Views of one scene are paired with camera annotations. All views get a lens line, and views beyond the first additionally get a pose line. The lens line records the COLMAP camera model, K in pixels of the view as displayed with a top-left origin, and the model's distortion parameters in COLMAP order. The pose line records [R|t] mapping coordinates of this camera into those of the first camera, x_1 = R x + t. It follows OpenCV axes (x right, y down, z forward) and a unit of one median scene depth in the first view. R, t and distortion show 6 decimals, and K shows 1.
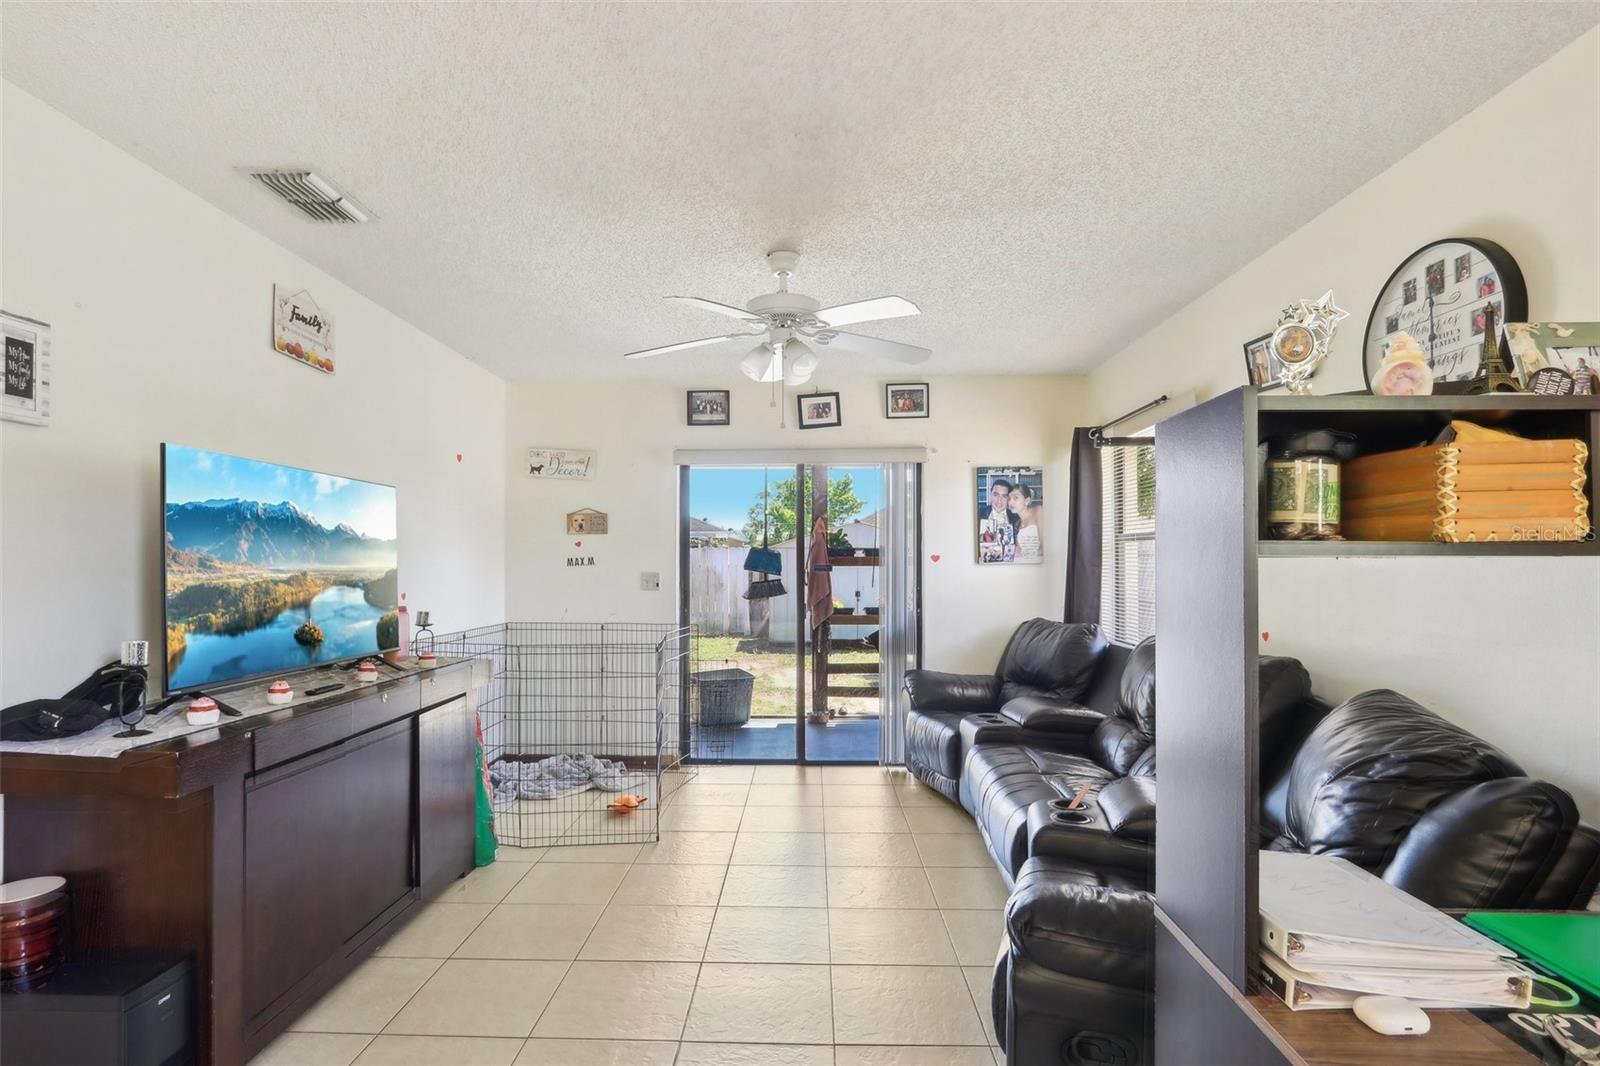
lens RADIAL K [[786.3, 0, 791.9], [0, 786.3, 561.5], [0, 0, 1]] dist [-0.018091, 0.000622]
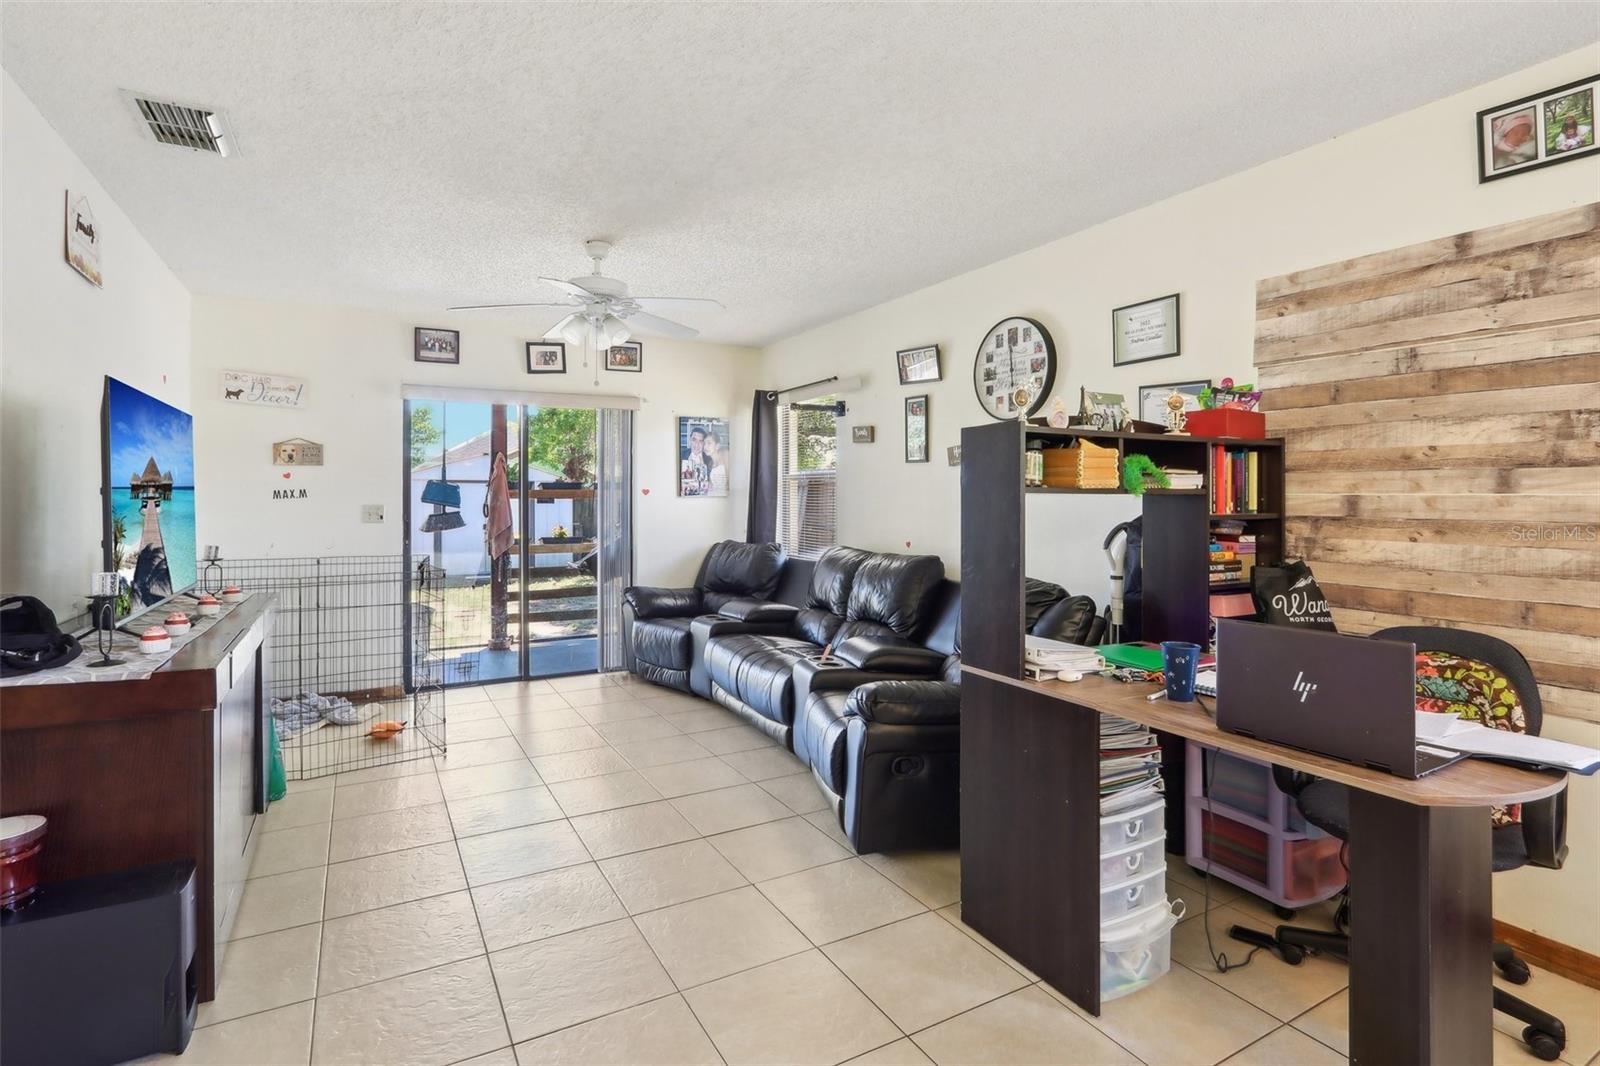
lens RADIAL K [[773.0, 0, 805.2], [0, 773.0, 500.3], [0, 0, 1]] dist [-0.017921, 0.000153]
pose [[0.857069, -0.001439, 0.515200, -0.225160], [-0.002587, 0.999971, 0.007098, -0.000376], [-0.515196, -0.007416, 0.857040, -0.126011]]
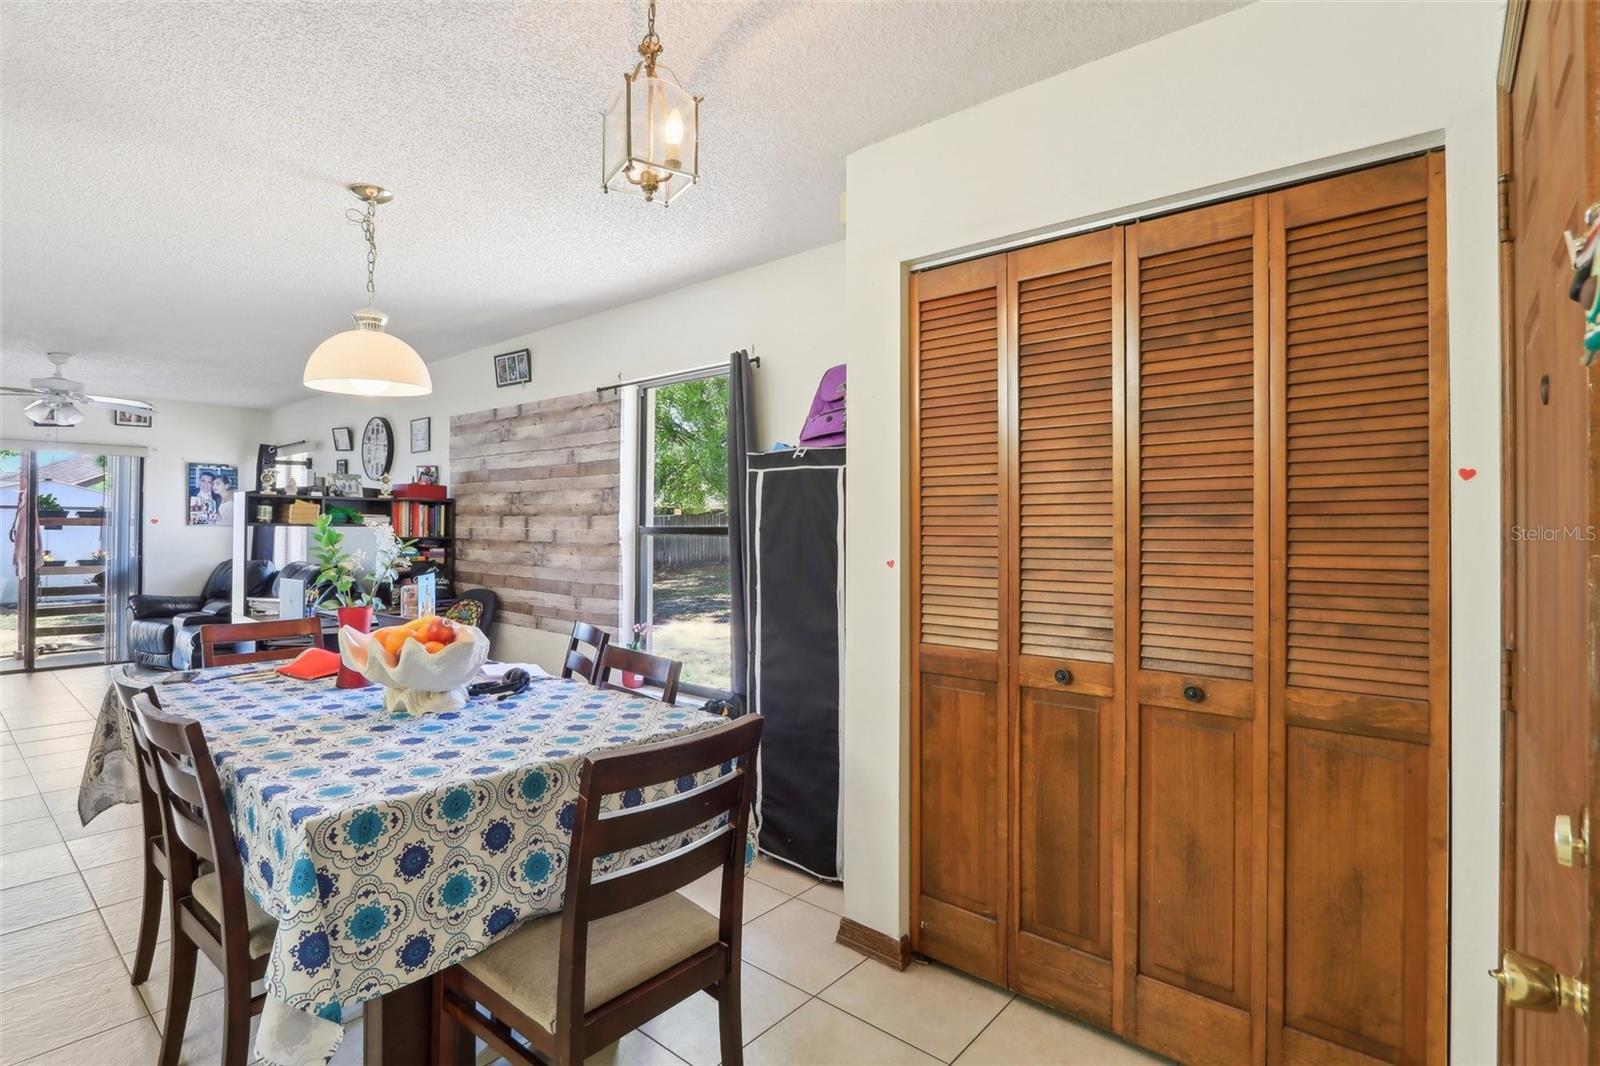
lens RADIAL K [[752.9, 0, 758.7], [0, 752.9, 522.9], [0, 0, 1]] dist [-0.013145, 0.000244]
pose [[0.641247, 0.010355, 0.767265, -0.184402], [-0.010851, 0.999931, -0.004427, -0.007845], [-0.767258, -0.005486, 0.641315, -0.863908]]
